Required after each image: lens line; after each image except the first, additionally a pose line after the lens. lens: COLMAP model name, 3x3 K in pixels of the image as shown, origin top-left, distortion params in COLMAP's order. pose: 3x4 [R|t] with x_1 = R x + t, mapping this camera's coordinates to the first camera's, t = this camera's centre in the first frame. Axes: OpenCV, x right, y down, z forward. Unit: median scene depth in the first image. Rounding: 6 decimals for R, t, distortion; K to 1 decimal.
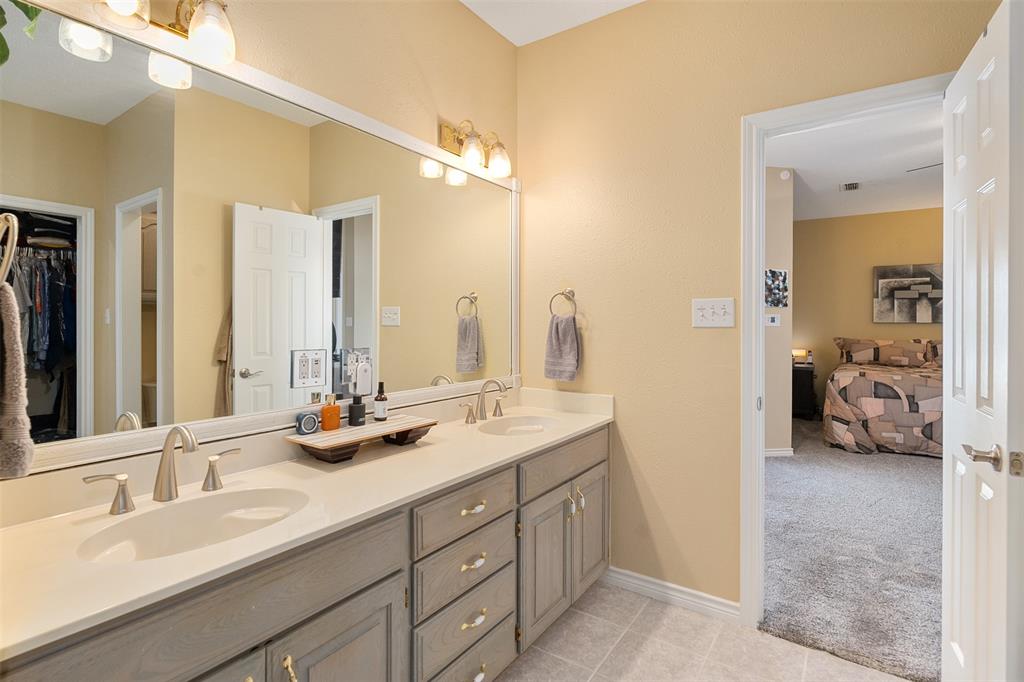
lens RADIAL K [[503.3, 0, 506.7], [0, 503.3, 332.2], [0, 0, 1]] dist [-0.002987, 0.000283]
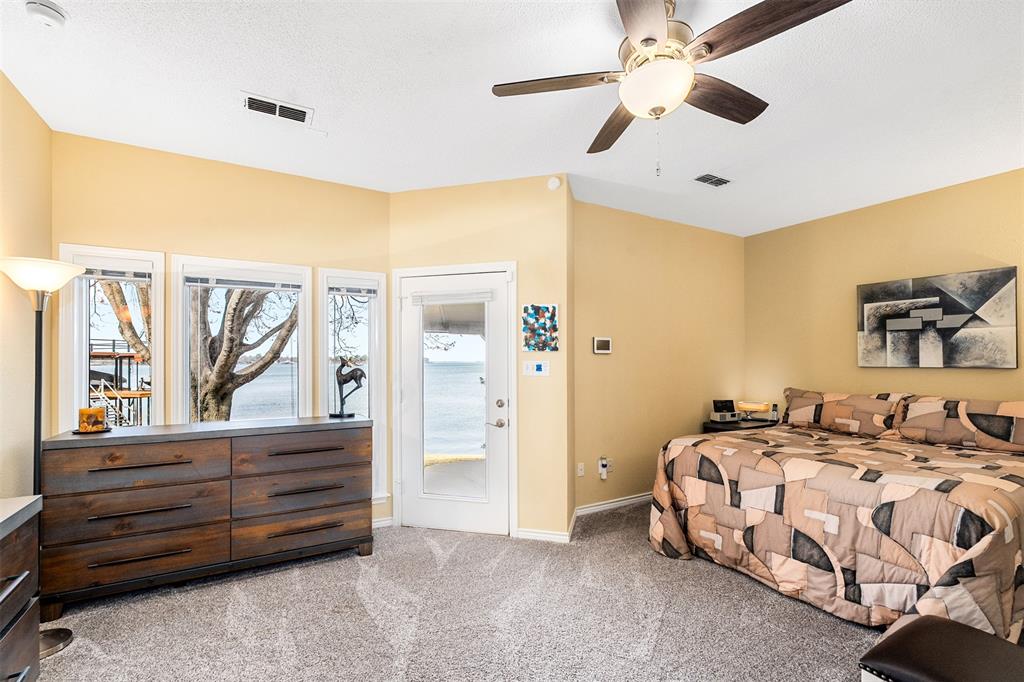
lens RADIAL K [[458.4, 0, 506.6], [0, 458.4, 368.0], [0, 0, 1]] dist [-0.008356, 0.000573]
pose [[0.904690, -0.002800, -0.426062, 0.637680], [0.000495, 0.999985, -0.005521, -0.016287], [0.426071, 0.004784, 0.904677, 0.260729]]
